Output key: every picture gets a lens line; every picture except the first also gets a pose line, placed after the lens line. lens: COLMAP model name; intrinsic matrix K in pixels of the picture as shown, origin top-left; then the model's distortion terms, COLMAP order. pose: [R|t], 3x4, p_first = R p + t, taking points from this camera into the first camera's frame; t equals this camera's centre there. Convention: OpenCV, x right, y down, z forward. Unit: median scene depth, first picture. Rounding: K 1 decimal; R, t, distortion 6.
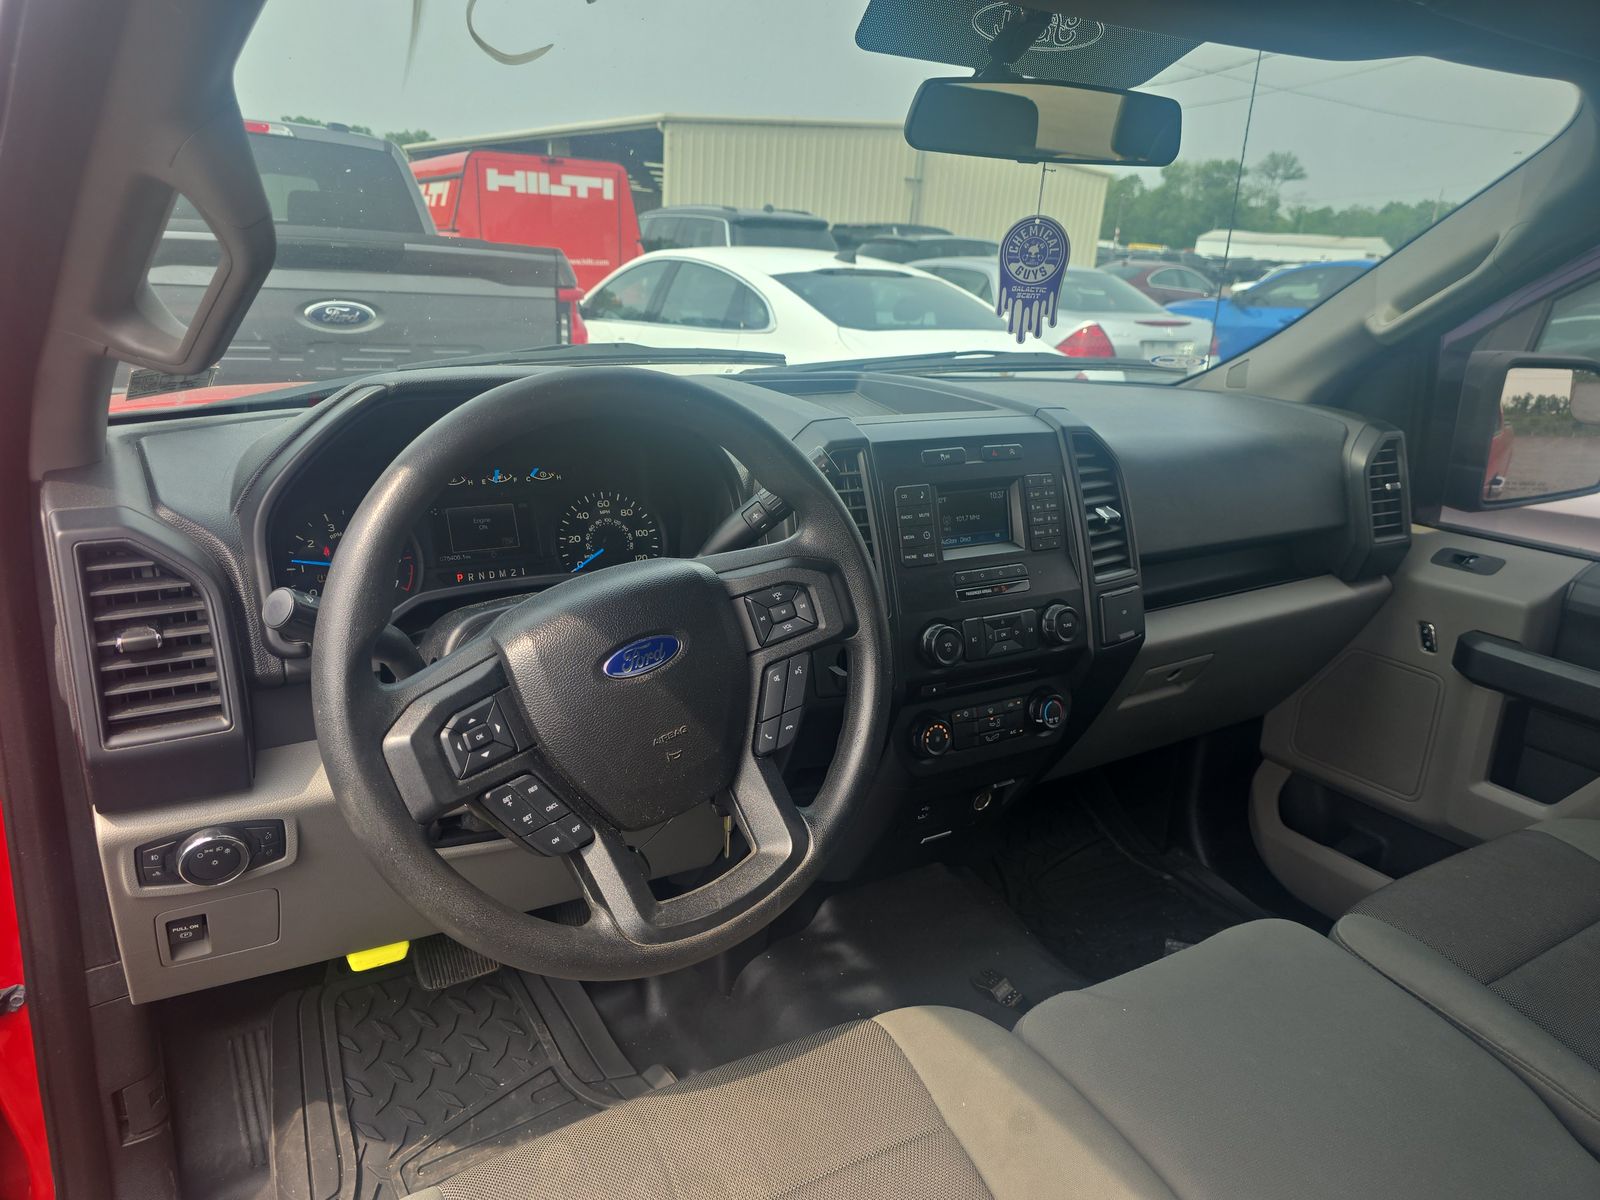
lens RADIAL K [[1050.6, 0, 752.0], [0, 1050.6, 575.1], [0, 0, 1]] dist [0.026196, -0.043823]
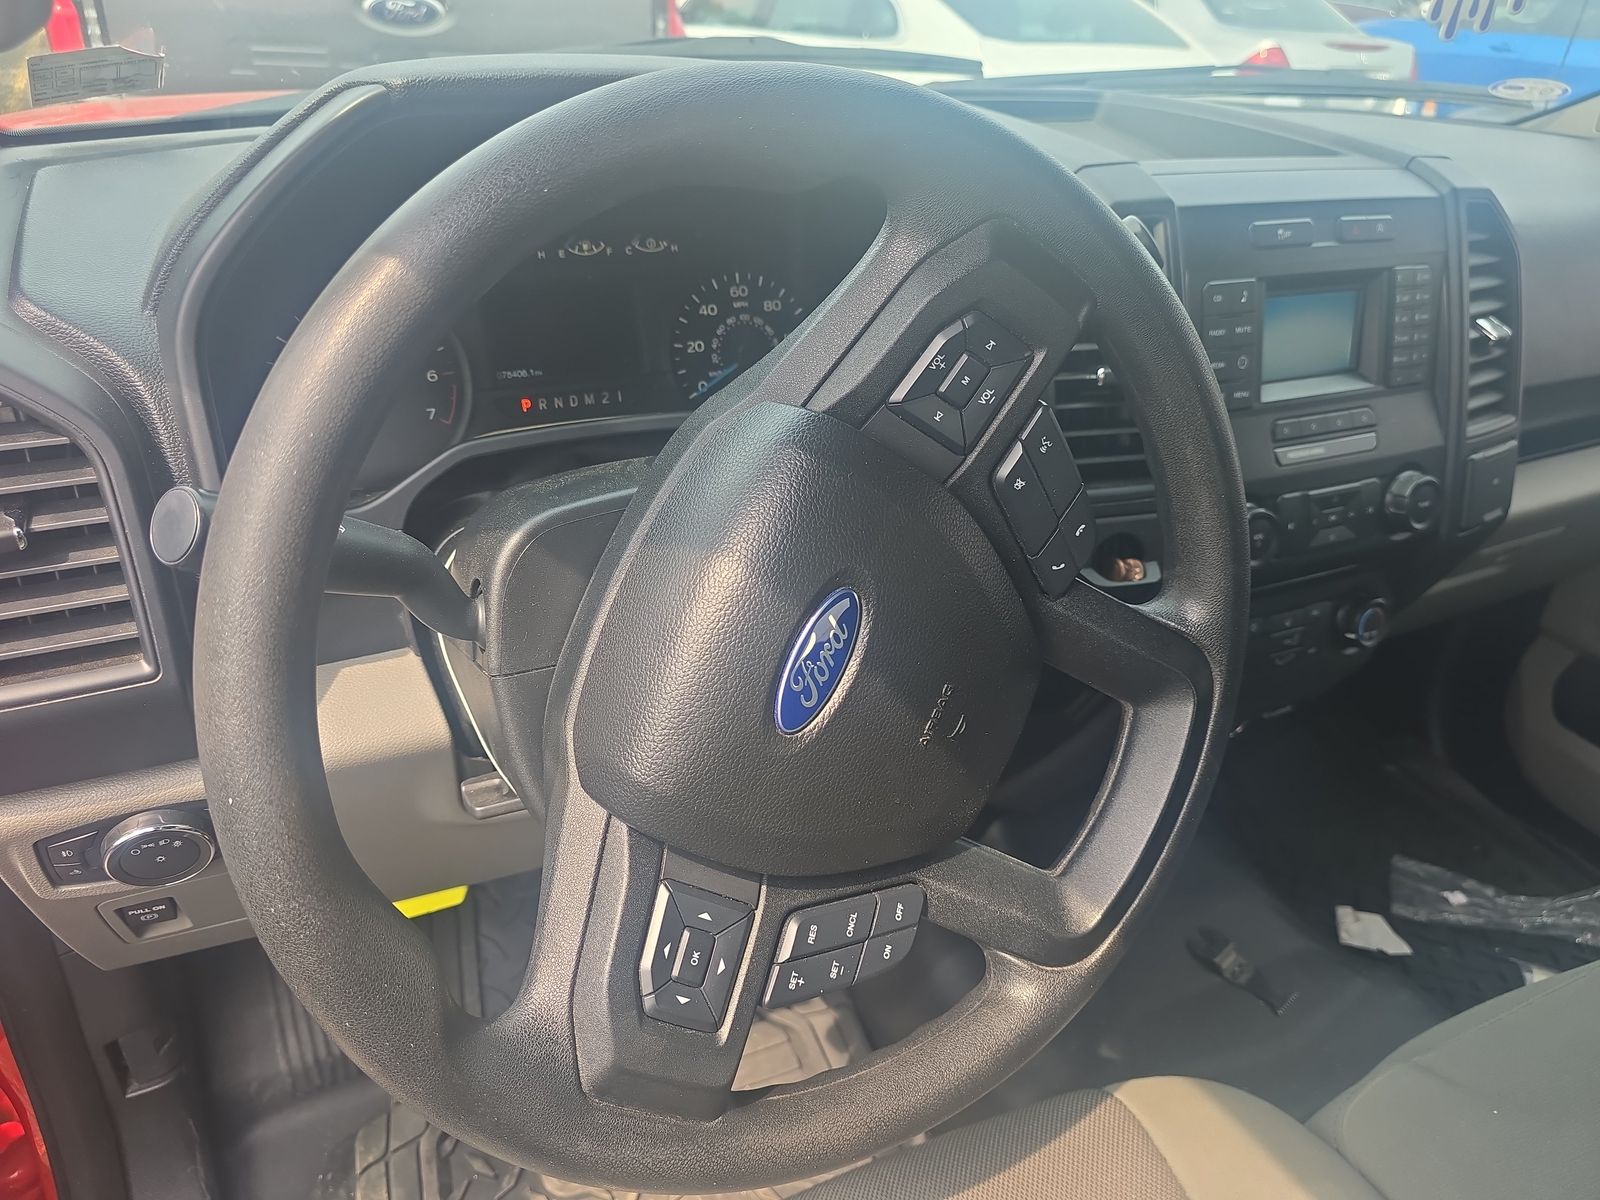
lens RADIAL K [[1050.6, 0, 752.0], [0, 1050.6, 575.1], [0, 0, 1]] dist [0.026196, -0.043823]
pose [[0.995779, 0.056646, -0.072219, -0.076335], [-0.038175, 0.971155, 0.235372, -0.051408], [0.083469, -0.231622, 0.969218, 0.320499]]
